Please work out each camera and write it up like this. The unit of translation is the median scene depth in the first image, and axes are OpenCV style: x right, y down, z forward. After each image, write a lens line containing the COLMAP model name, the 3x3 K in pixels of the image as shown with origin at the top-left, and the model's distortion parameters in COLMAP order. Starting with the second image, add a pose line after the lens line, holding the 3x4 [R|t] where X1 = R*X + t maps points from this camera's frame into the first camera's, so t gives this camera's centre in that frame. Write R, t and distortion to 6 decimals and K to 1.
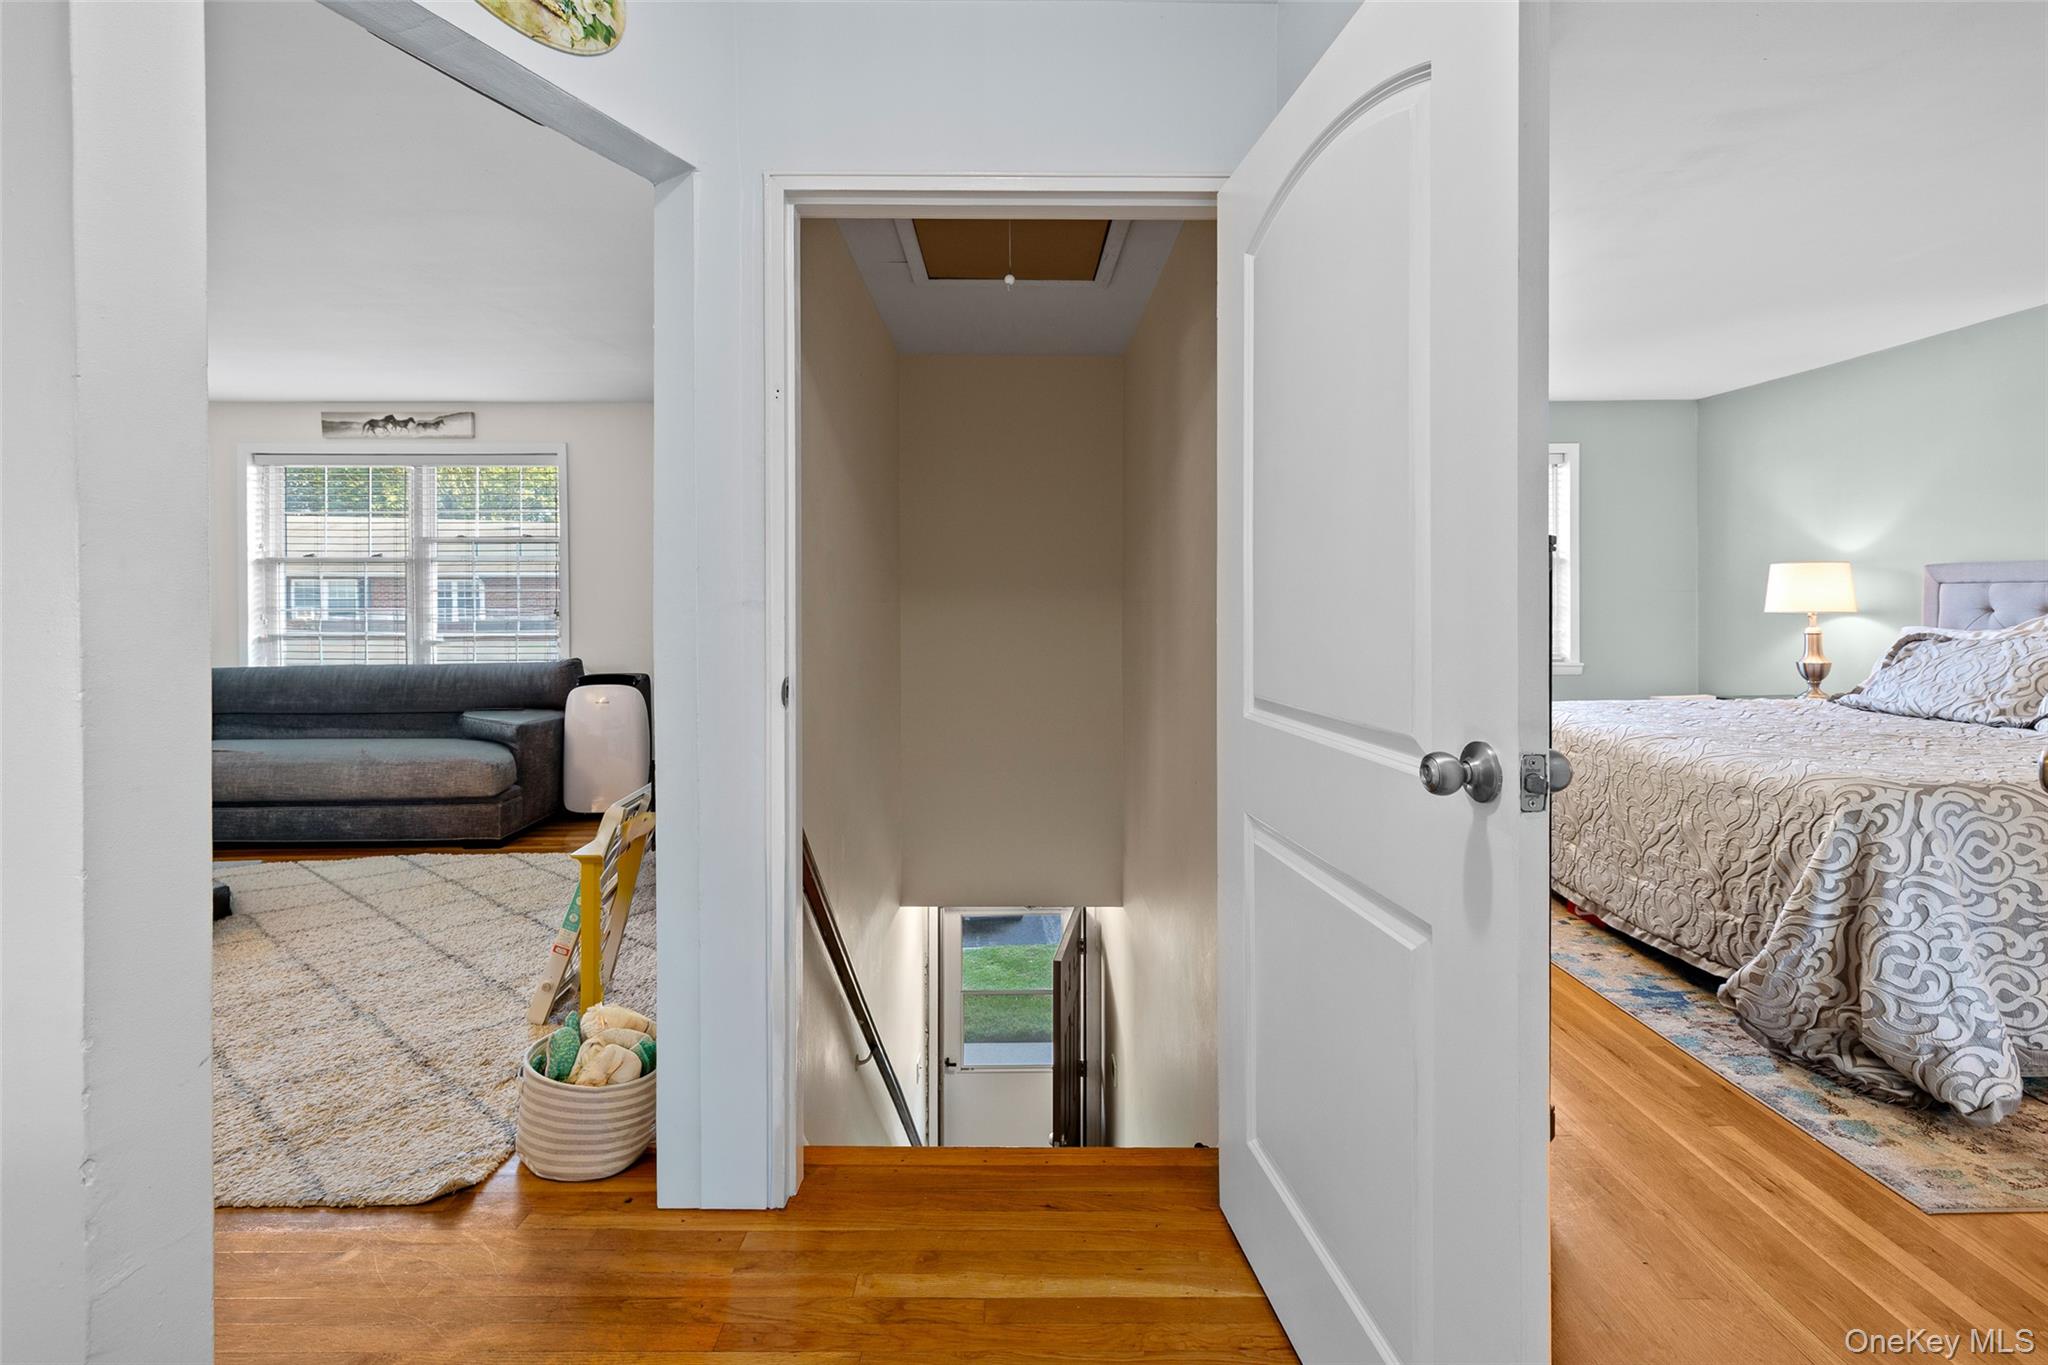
lens RADIAL K [[914.6, 0, 1019.4], [0, 914.6, 604.2], [0, 0, 1]] dist [0.005165, -0.000058]
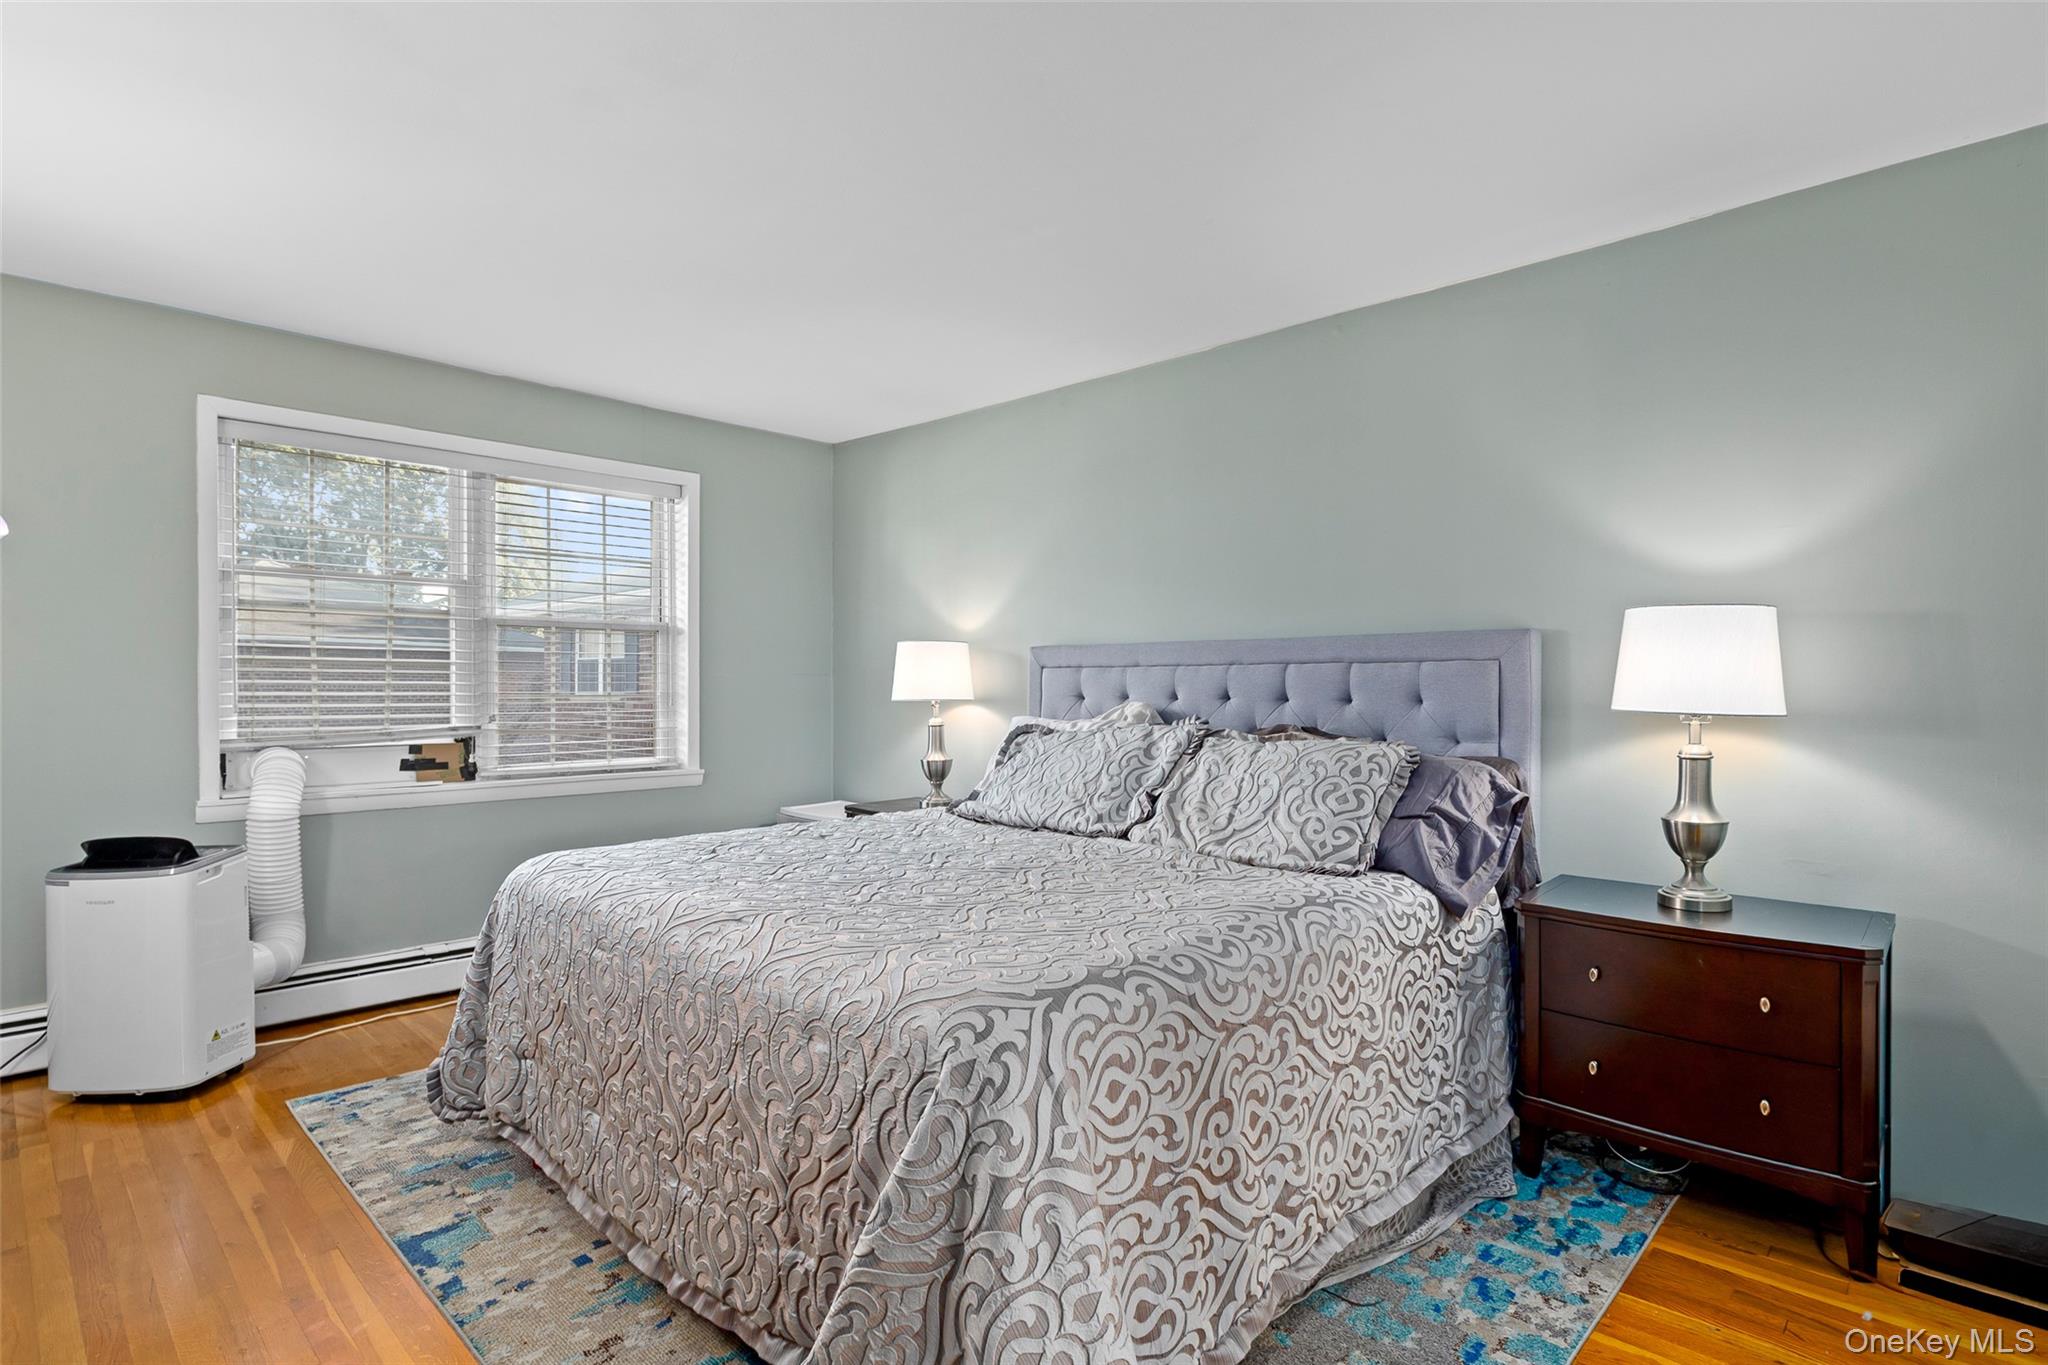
lens RADIAL K [[931.4, 0, 1022.5], [0, 931.4, 688.6], [0, 0, 1]] dist [0.000297, -0.001452]
pose [[0.705282, 0.005962, 0.708902, 0.416583], [-0.002397, 0.999979, -0.006026, 0.003988], [-0.708923, 0.002551, 0.705281, 0.451650]]
